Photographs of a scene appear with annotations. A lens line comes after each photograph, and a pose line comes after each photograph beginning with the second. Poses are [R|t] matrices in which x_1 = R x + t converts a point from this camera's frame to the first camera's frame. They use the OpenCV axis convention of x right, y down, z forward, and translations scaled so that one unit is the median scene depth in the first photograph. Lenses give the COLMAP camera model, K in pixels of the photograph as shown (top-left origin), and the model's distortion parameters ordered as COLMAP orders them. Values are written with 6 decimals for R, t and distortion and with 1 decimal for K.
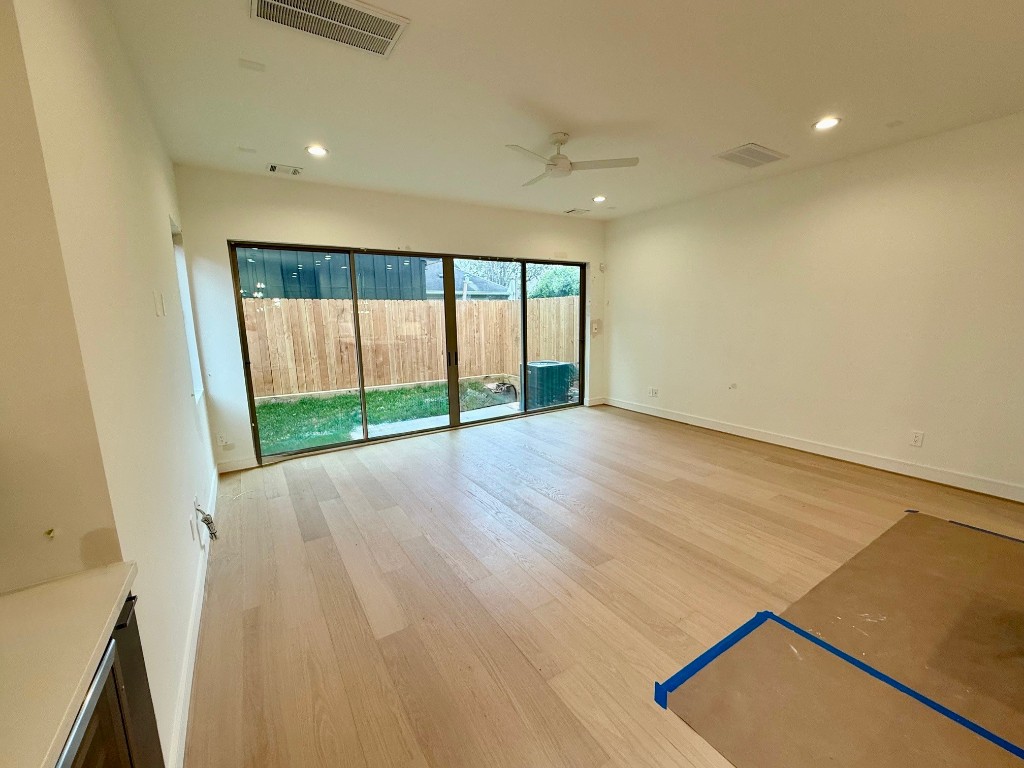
lens RADIAL K [[421.6, 0, 512.0], [0, 421.6, 384.0], [0, 0, 1]] dist [0.001300, -0.000281]
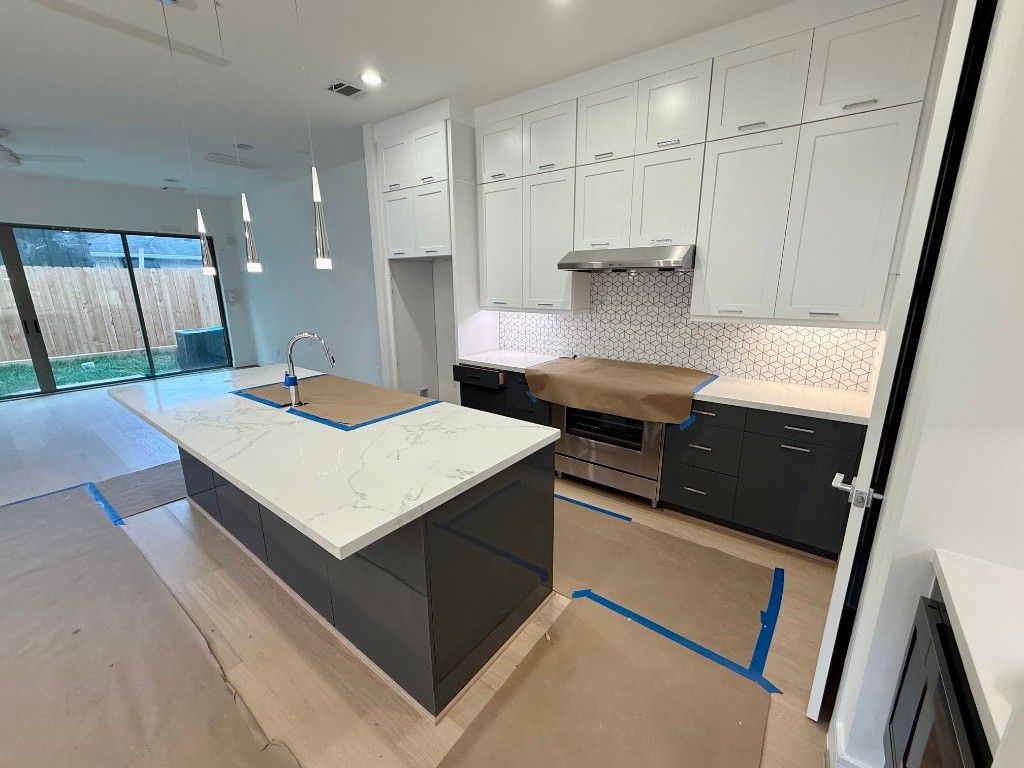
lens RADIAL K [[421.6, 0, 512.0], [0, 421.6, 384.0], [0, 0, 1]] dist [0.001300, -0.000281]
pose [[0.941896, -0.070336, 0.328458, 0.487062], [0.047013, 0.995811, 0.078428, 0.041551], [-0.332599, -0.058430, 0.941257, -0.290728]]
